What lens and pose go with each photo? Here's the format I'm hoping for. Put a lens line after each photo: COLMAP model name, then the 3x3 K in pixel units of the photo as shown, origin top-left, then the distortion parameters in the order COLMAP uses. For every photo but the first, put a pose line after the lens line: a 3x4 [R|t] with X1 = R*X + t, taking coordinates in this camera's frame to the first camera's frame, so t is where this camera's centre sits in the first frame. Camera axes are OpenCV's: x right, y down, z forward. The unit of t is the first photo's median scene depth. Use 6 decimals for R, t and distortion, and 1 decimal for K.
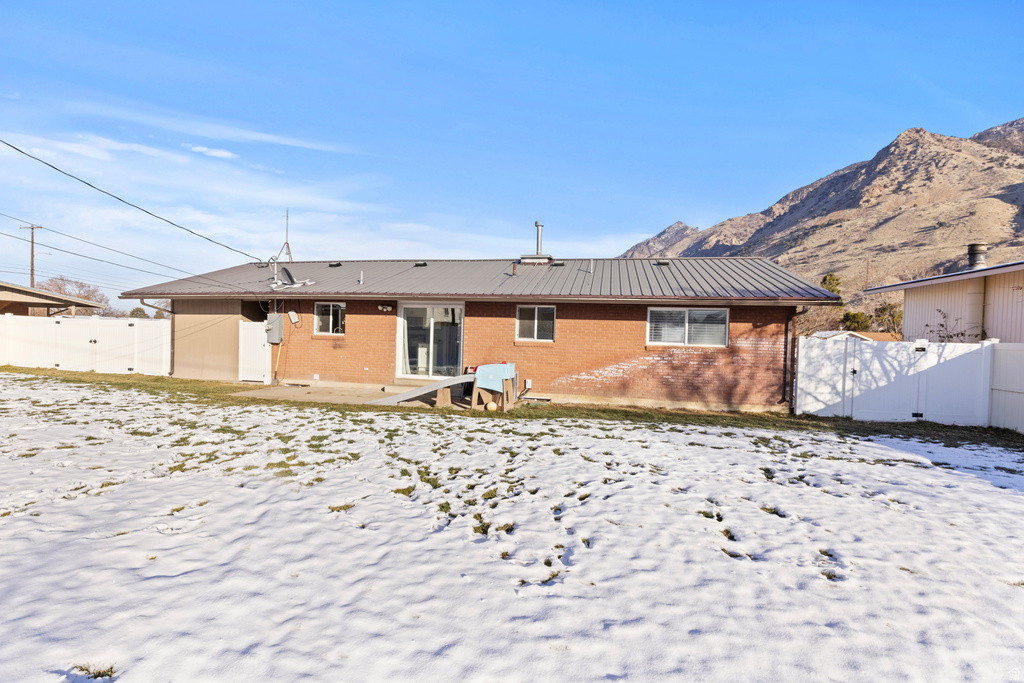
lens RADIAL K [[458.4, 0, 504.4], [0, 458.4, 344.0], [0, 0, 1]] dist [0.001435, -0.000002]
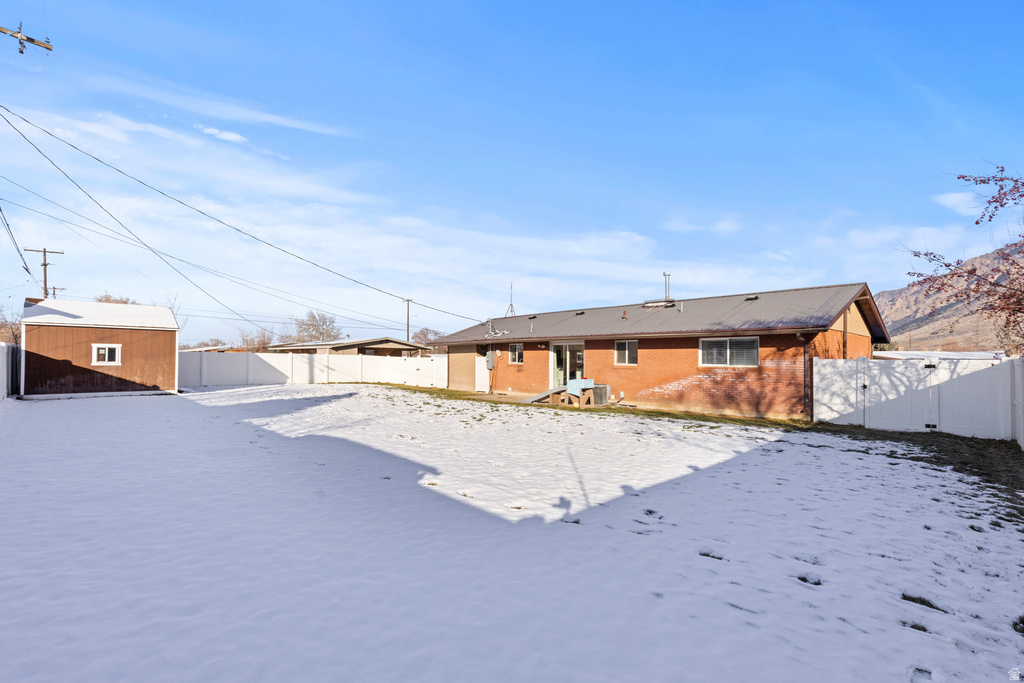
lens RADIAL K [[458.4, 0, 504.4], [0, 458.4, 344.0], [0, 0, 1]] dist [0.001435, -0.000002]
pose [[0.819004, -0.043683, -0.572123, 0.619707], [0.007228, 0.997804, -0.065837, 0.021267], [0.573743, 0.049785, 0.817521, -0.434640]]
